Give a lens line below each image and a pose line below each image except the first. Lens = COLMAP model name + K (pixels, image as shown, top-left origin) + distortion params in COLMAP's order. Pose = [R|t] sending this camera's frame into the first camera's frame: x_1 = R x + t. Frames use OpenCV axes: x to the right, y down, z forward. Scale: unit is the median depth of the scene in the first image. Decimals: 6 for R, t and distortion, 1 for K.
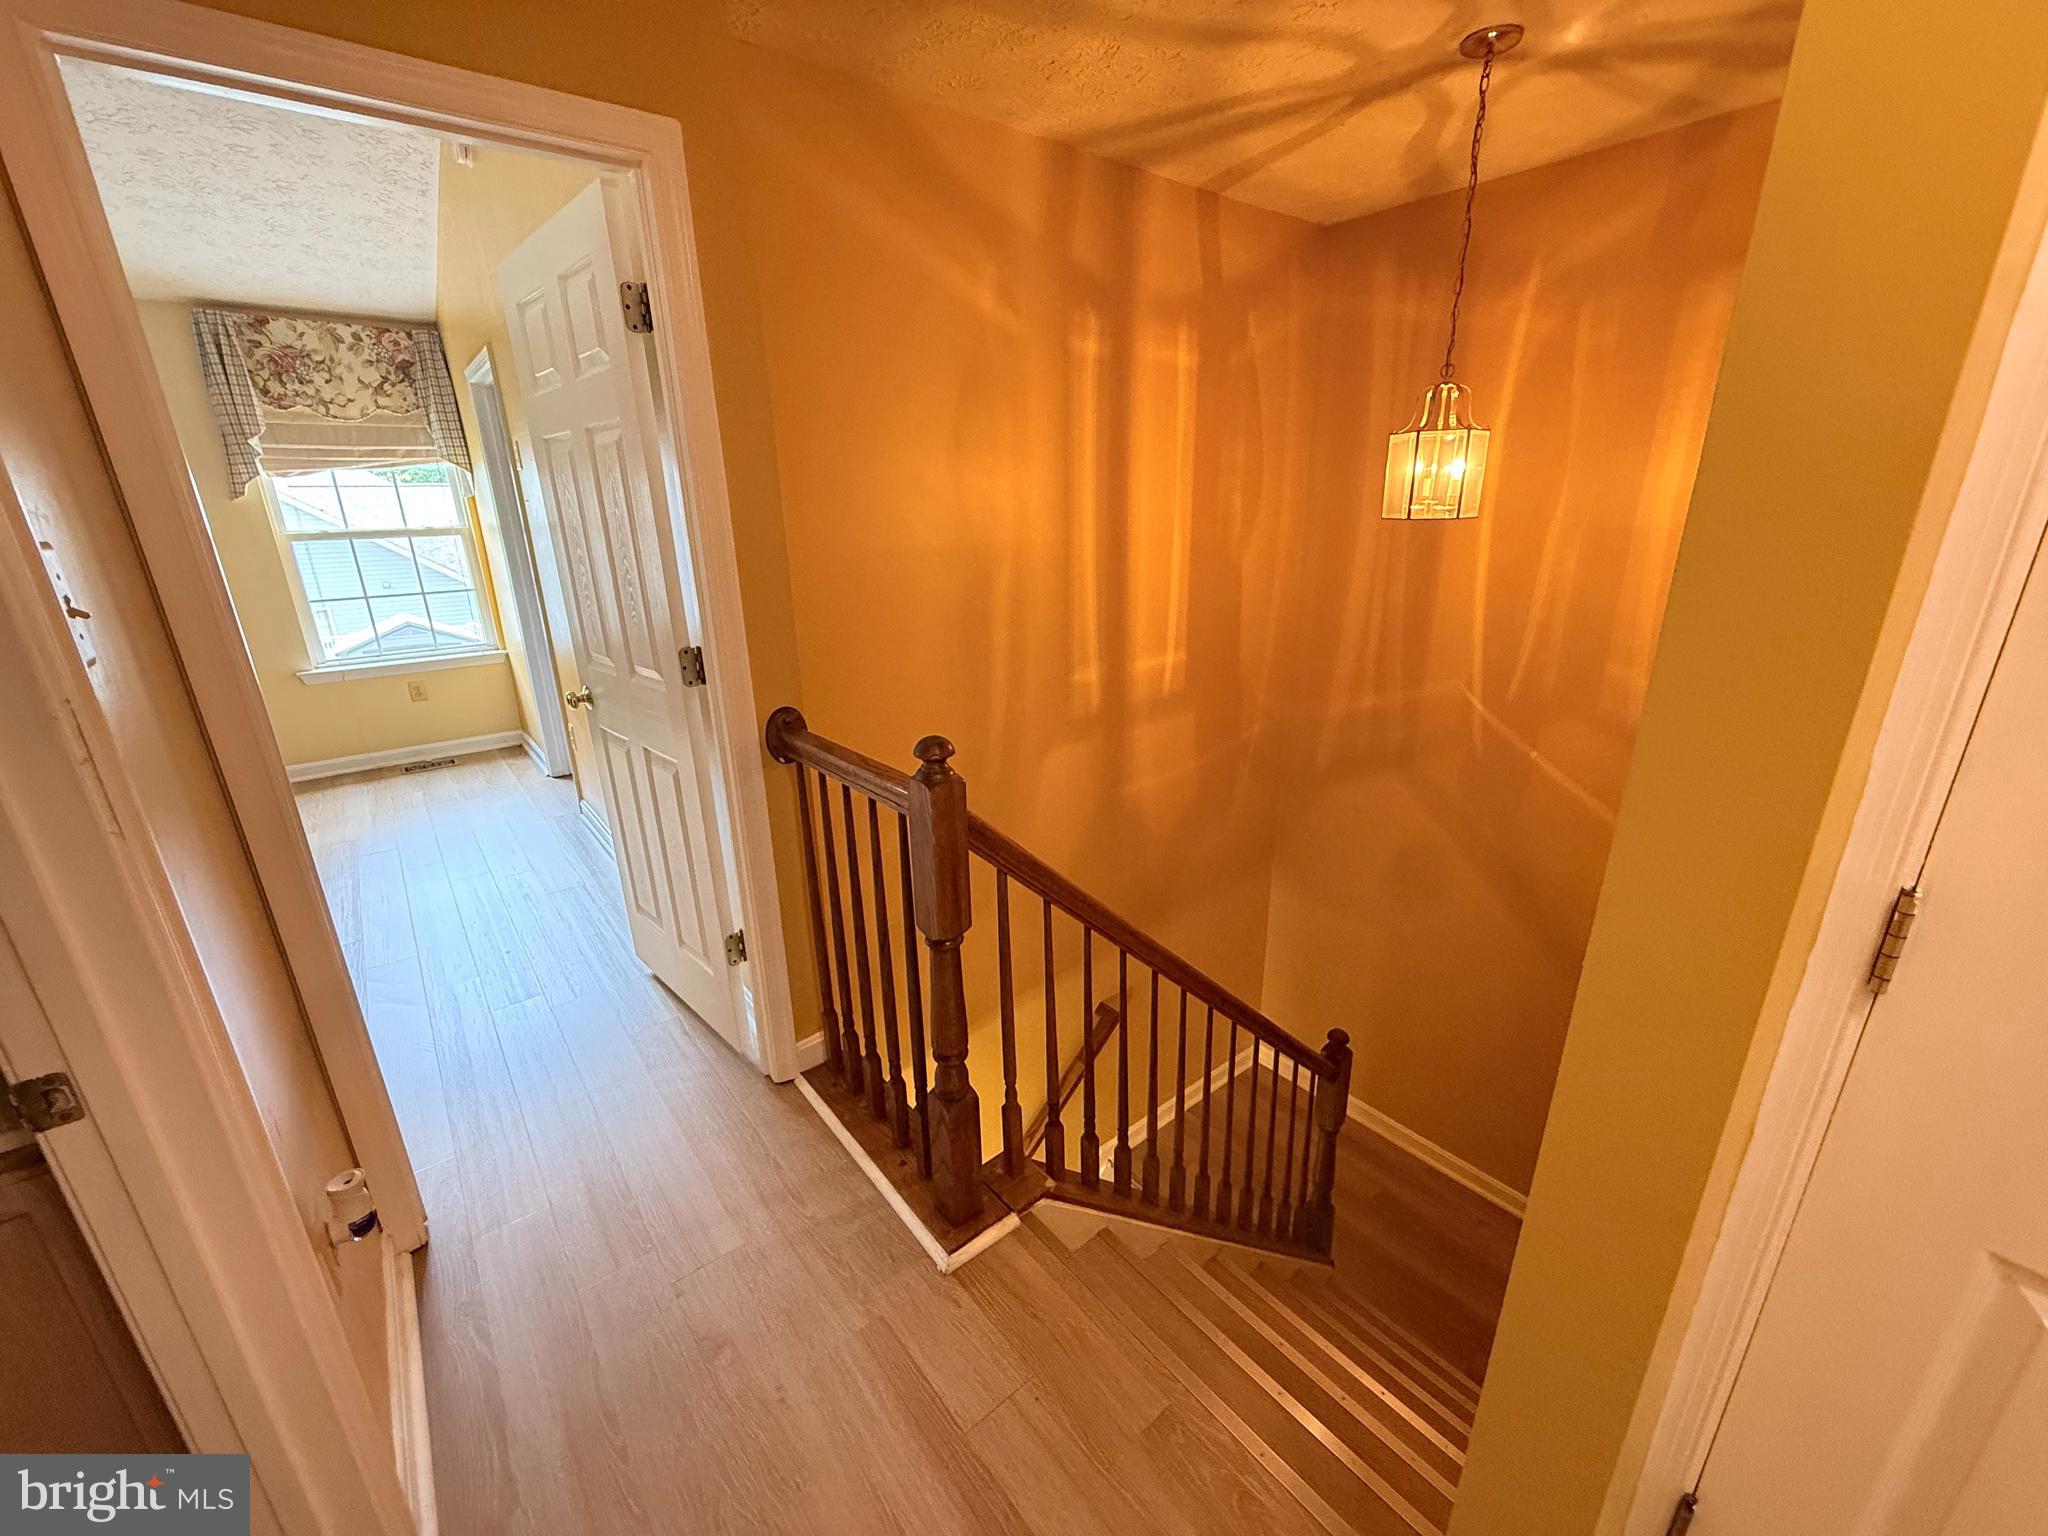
lens RADIAL K [[817.5, 0, 1024.6], [0, 817.5, 769.1], [0, 0, 1]] dist [-0.000916, 0.000316]
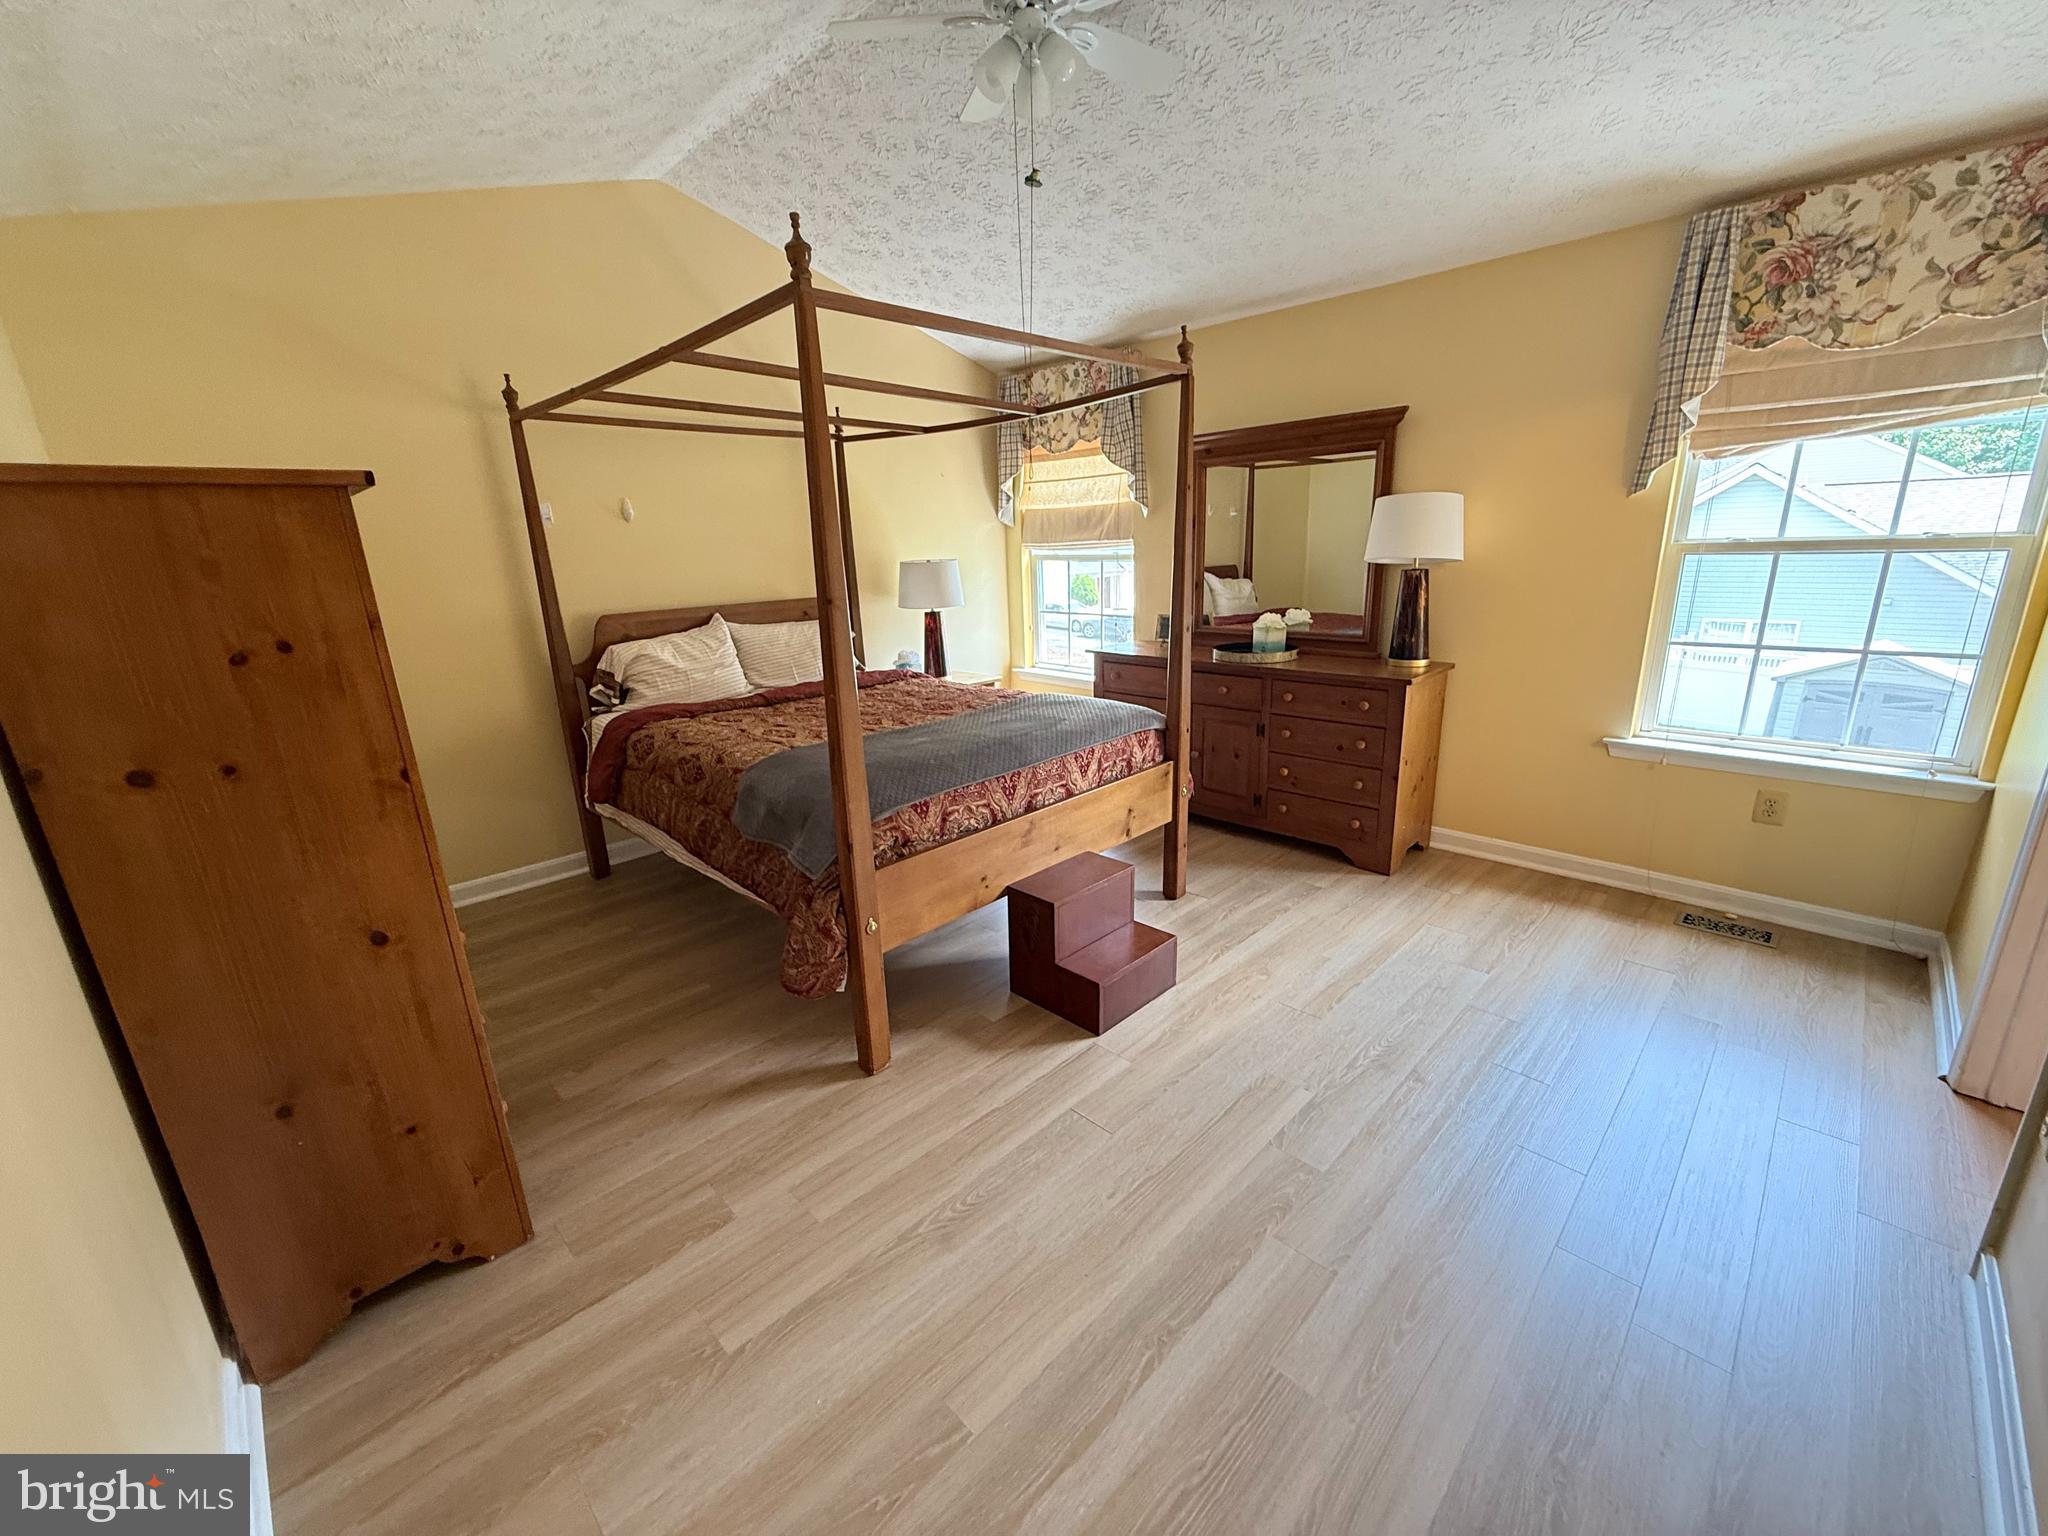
lens RADIAL K [[817.5, 0, 1021.3], [0, 817.5, 773.3], [0, 0, 1]] dist [-0.000916, 0.000316]
pose [[0.100775, 0.282314, -0.954014, -0.258128], [-0.277524, 0.928811, 0.245540, -0.125627], [0.955419, 0.240018, 0.171950, 0.406818]]
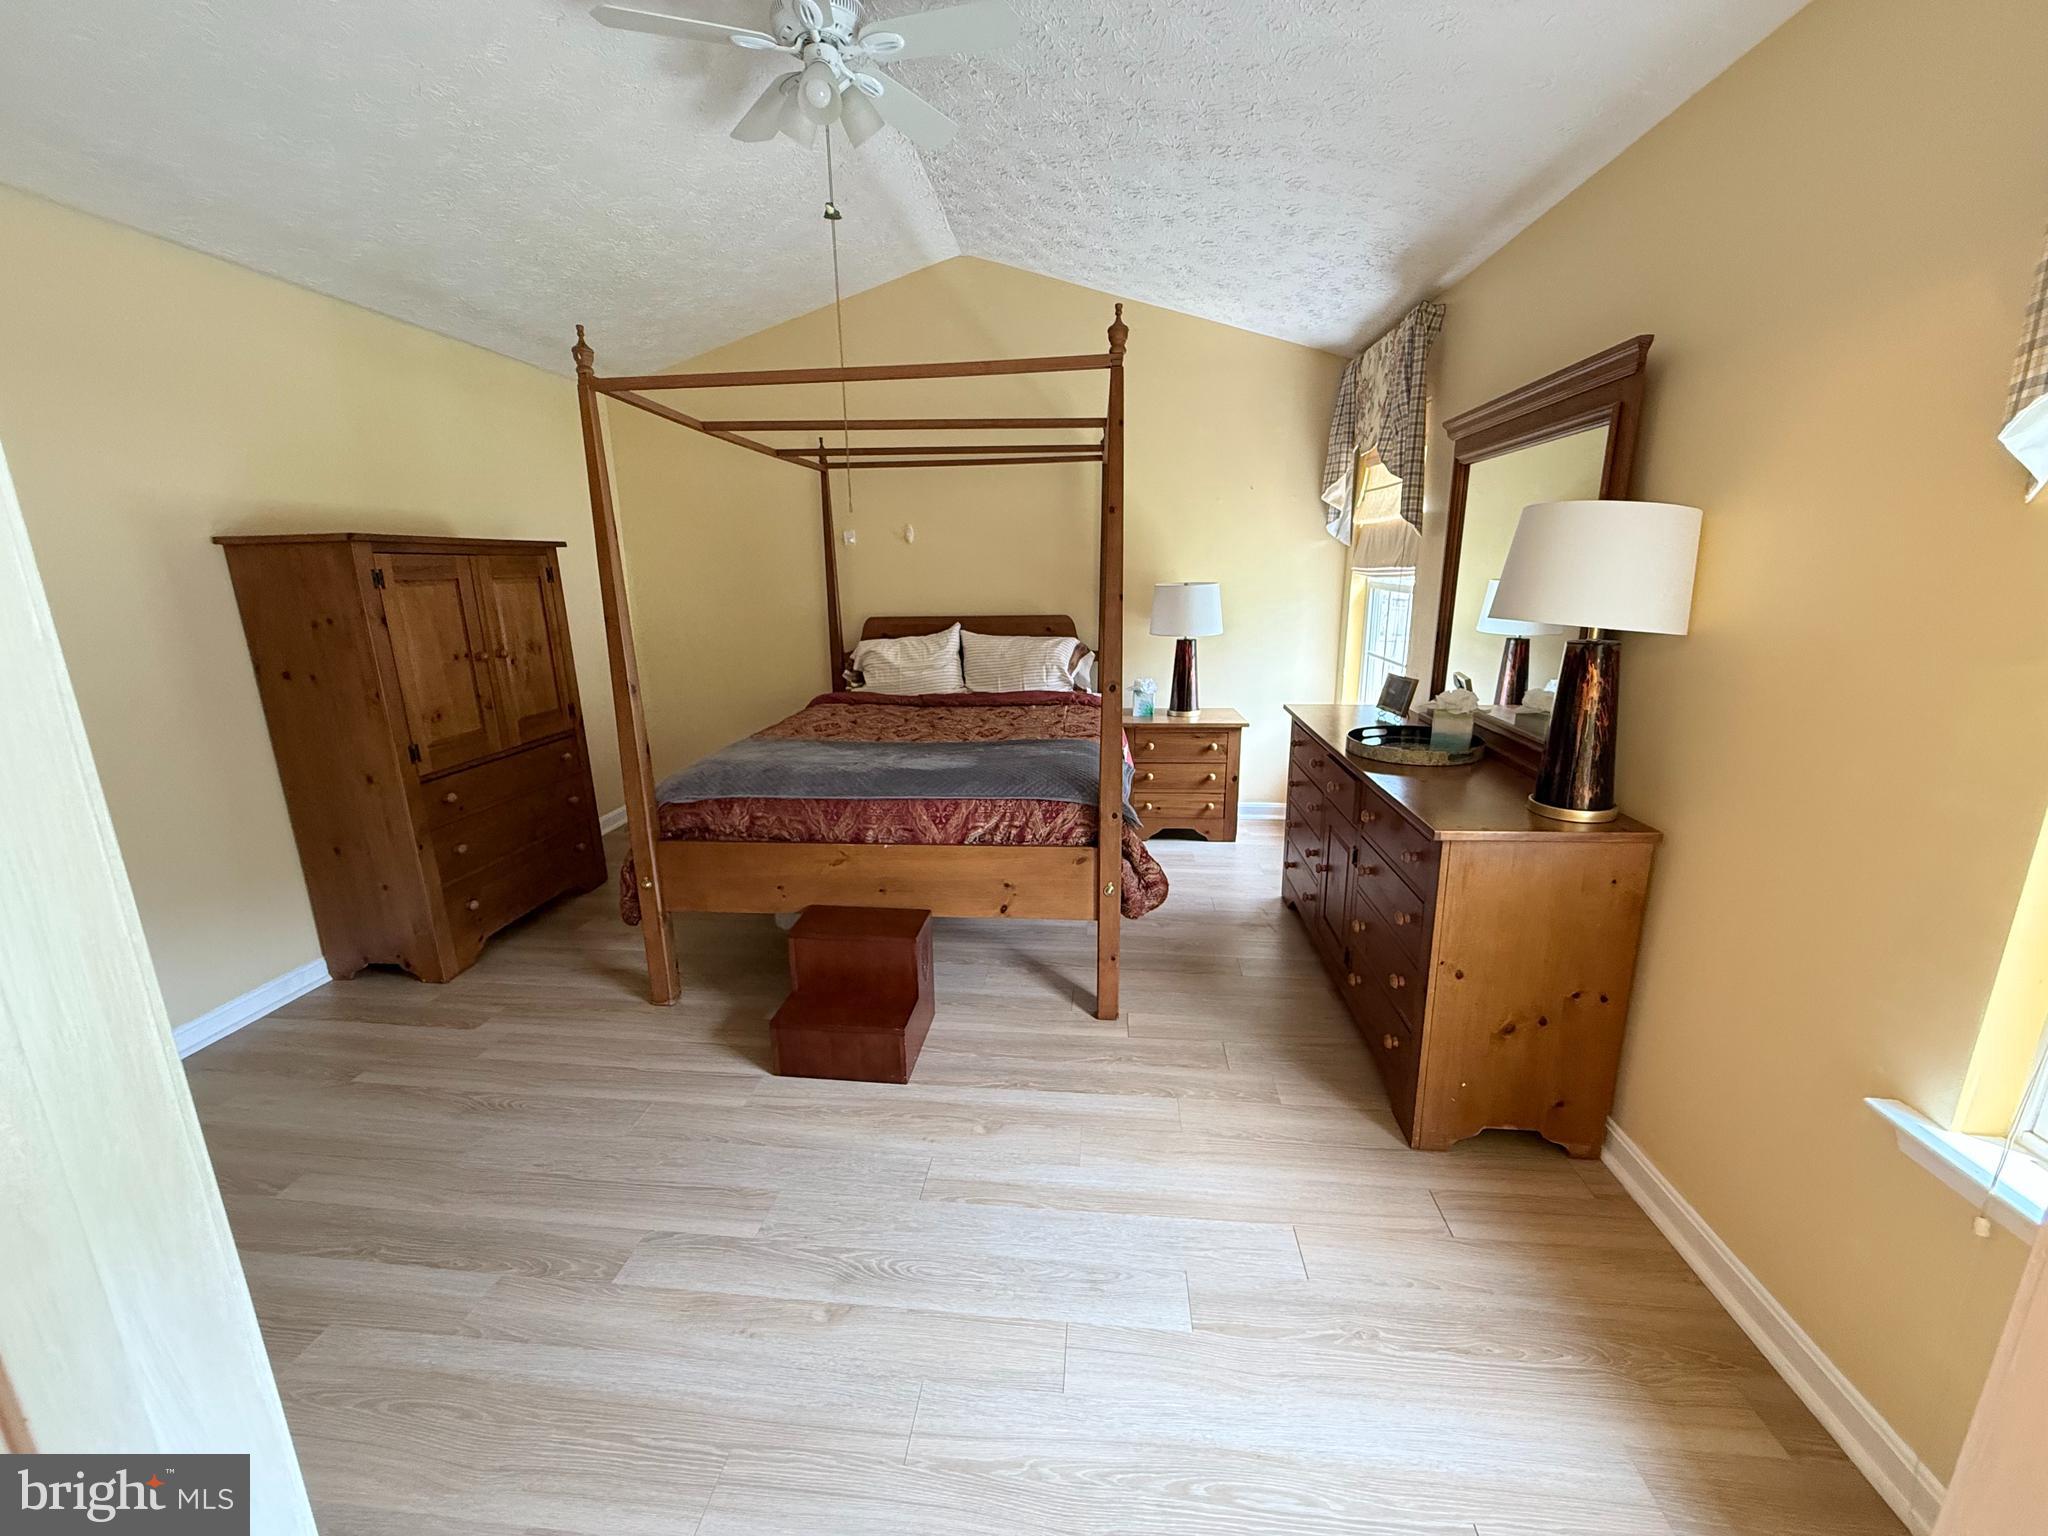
lens RADIAL K [[817.5, 0, 1019.2], [0, 817.5, 771.0], [0, 0, 1]] dist [-0.000916, 0.000316]
pose [[-0.709555, 0.195896, -0.676872, -0.512808], [-0.193613, 0.869408, 0.454581, -0.293564], [0.677528, 0.453602, -0.578965, 0.924030]]
